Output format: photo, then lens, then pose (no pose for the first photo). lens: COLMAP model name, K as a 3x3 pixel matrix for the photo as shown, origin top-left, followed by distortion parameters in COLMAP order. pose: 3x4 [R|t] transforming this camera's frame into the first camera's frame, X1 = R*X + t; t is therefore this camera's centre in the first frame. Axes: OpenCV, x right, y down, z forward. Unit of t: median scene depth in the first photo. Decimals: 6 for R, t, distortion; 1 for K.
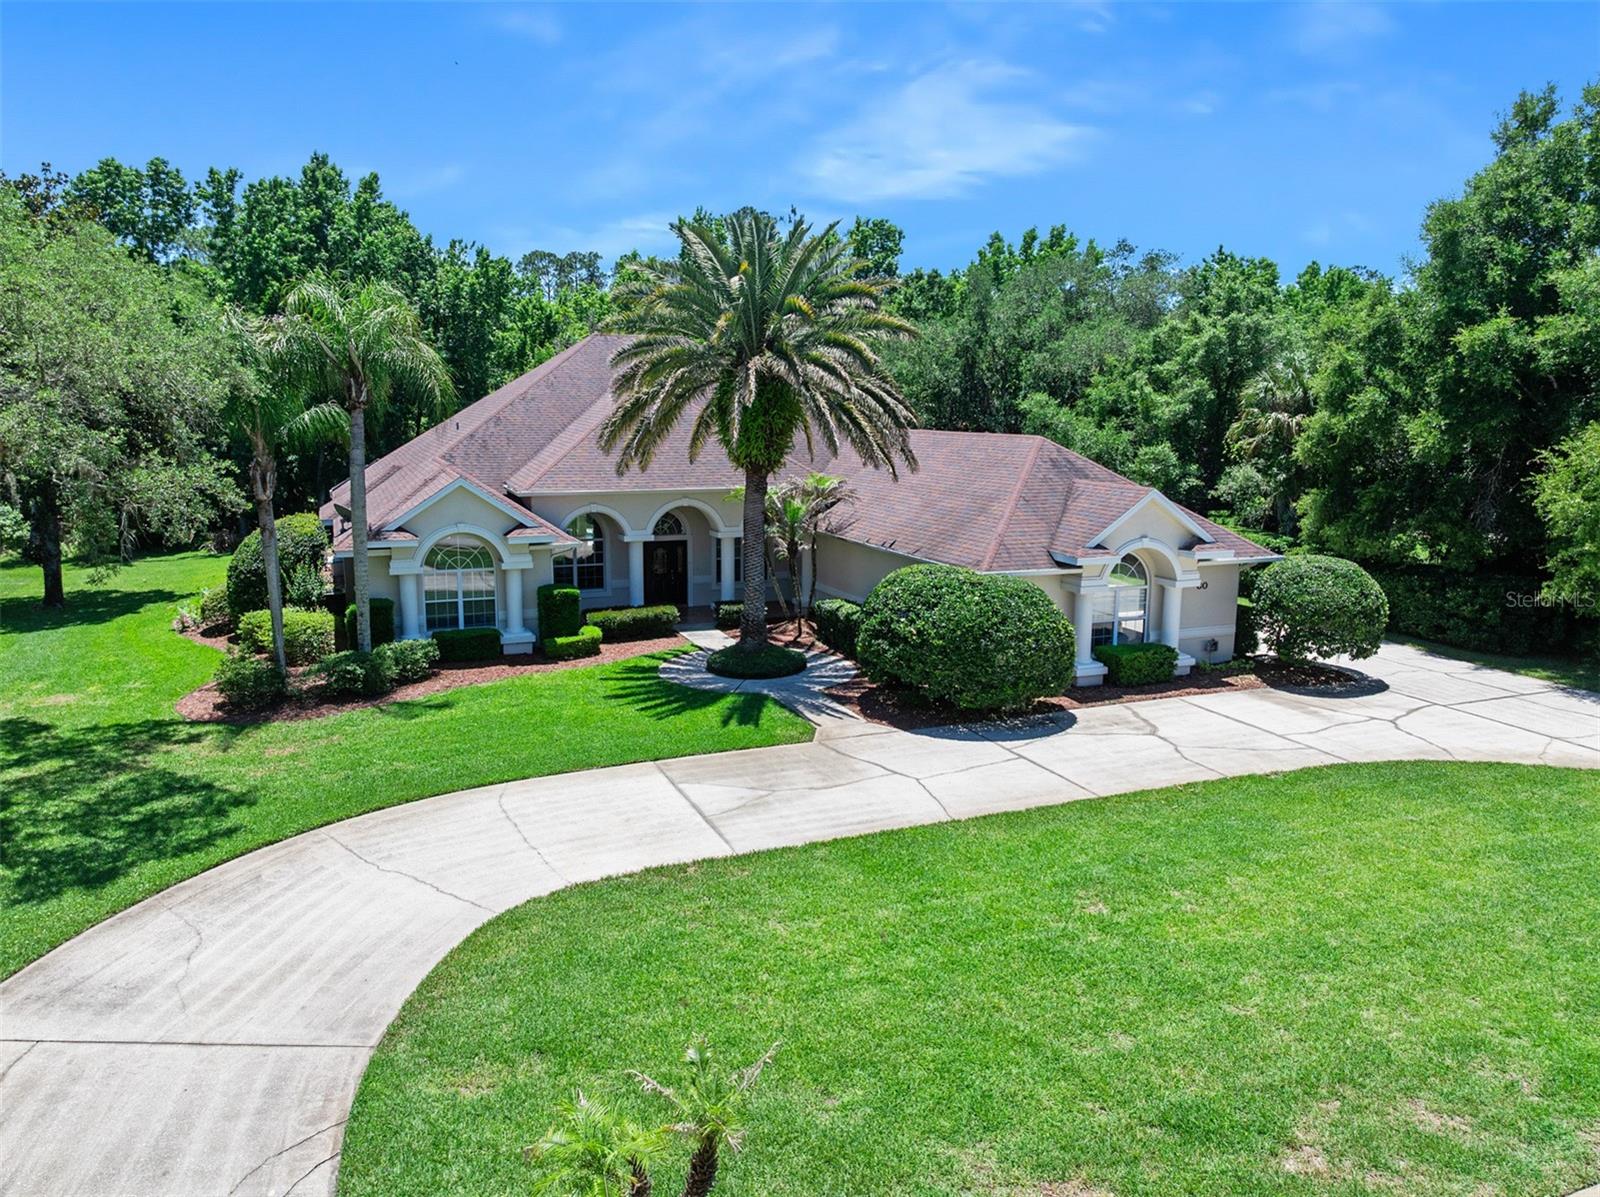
lens RADIAL K [[1117.4, 0, 784.6], [0, 1117.4, 650.8], [0, 0, 1]] dist [-0.036987, -0.001952]
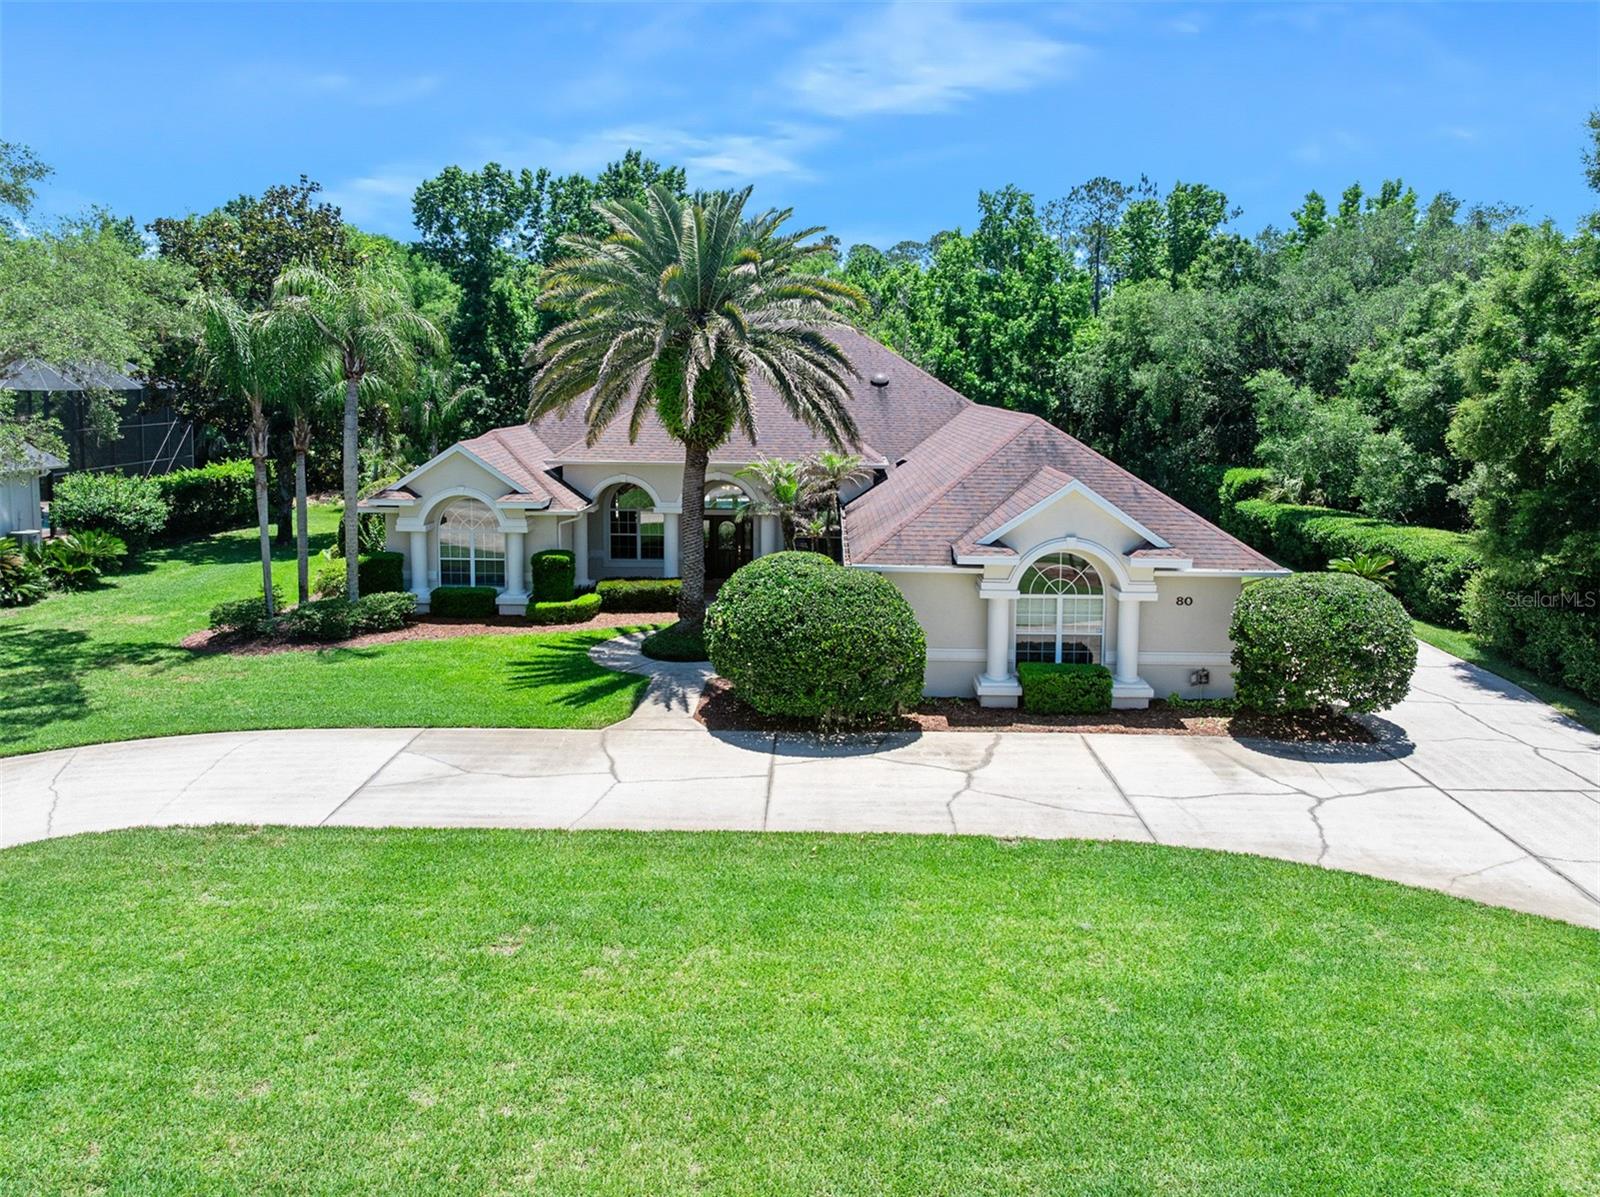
lens RADIAL K [[1117.4, 0, 834.0], [0, 1117.4, 587.6], [0, 0, 1]] dist [-0.036987, -0.001952]
pose [[0.925364, 0.074982, -0.371589, 0.432311], [-0.088955, 0.995823, -0.020578, -0.028279], [0.368494, 0.052096, 0.928169, 0.150545]]
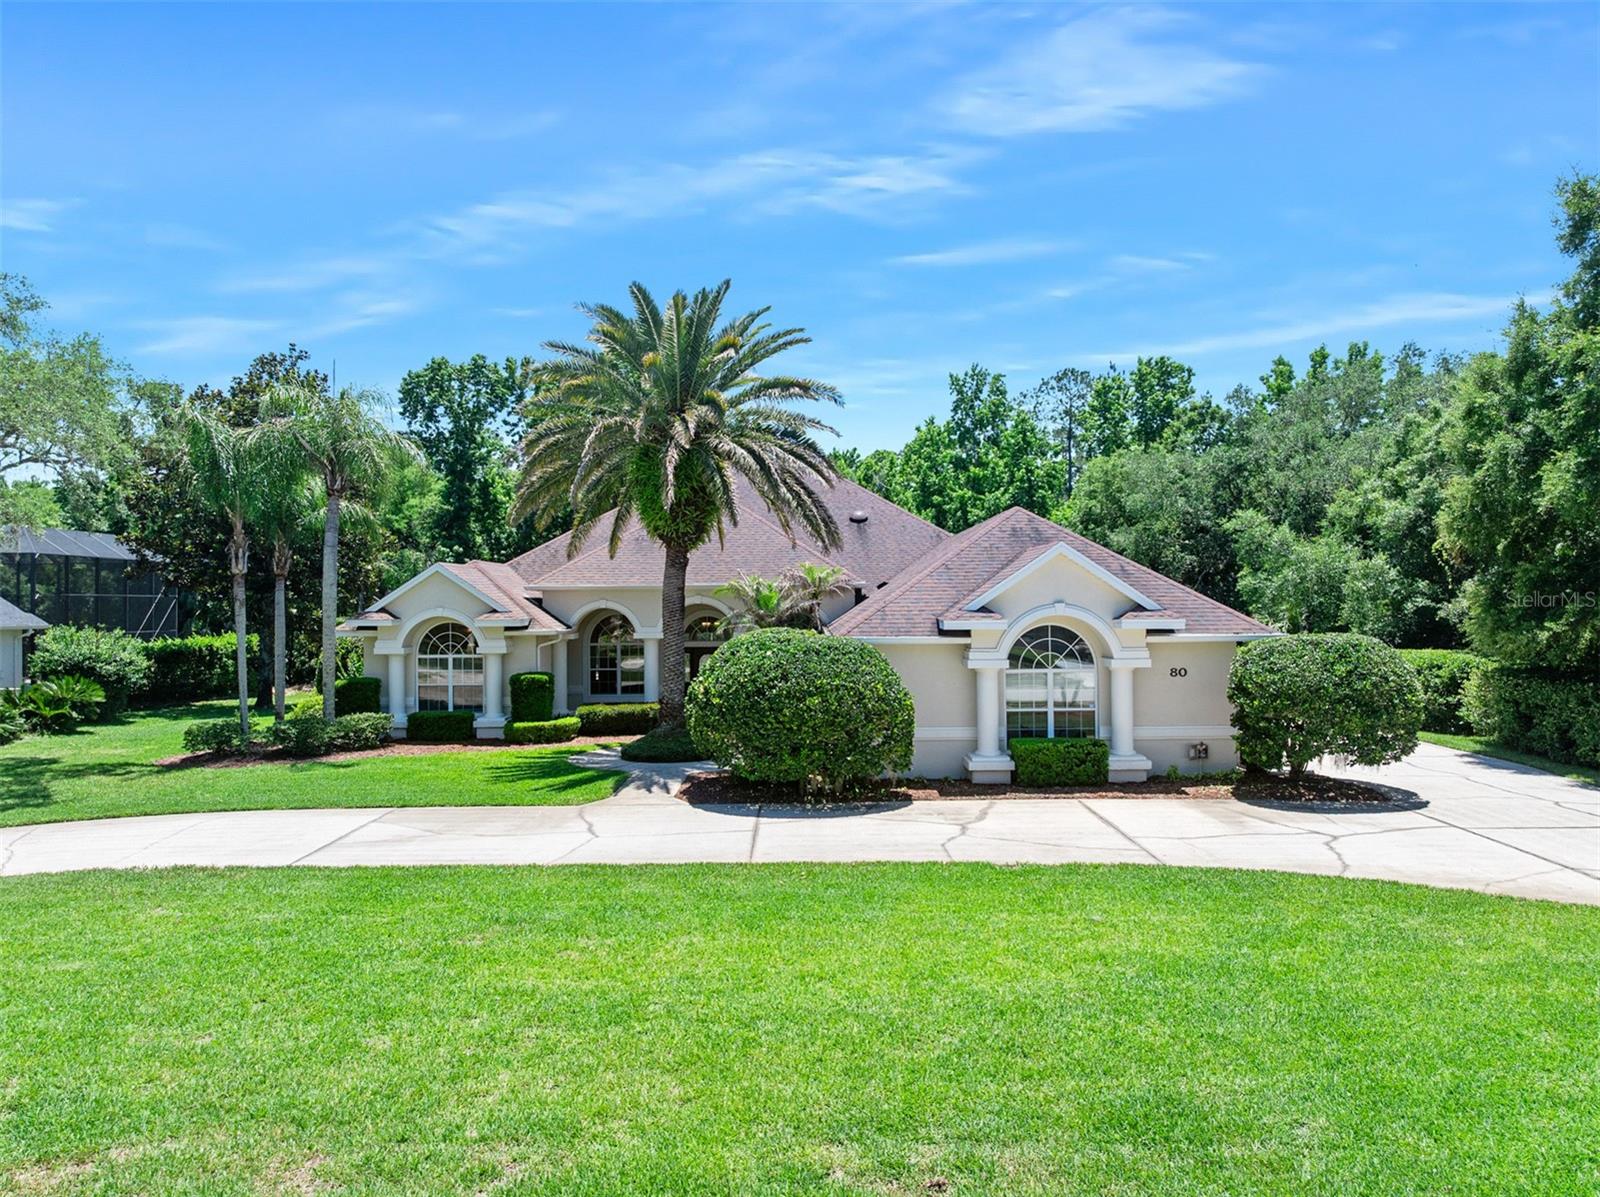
lens RADIAL K [[1117.4, 0, 800.5], [0, 1117.4, 698.2], [0, 0, 1]] dist [-0.036987, -0.001952]
pose [[0.921252, 0.018721, -0.388515, 0.427811], [-0.071184, 0.990087, -0.121082, 0.072737], [0.382397, 0.139203, 0.913452, 0.177824]]
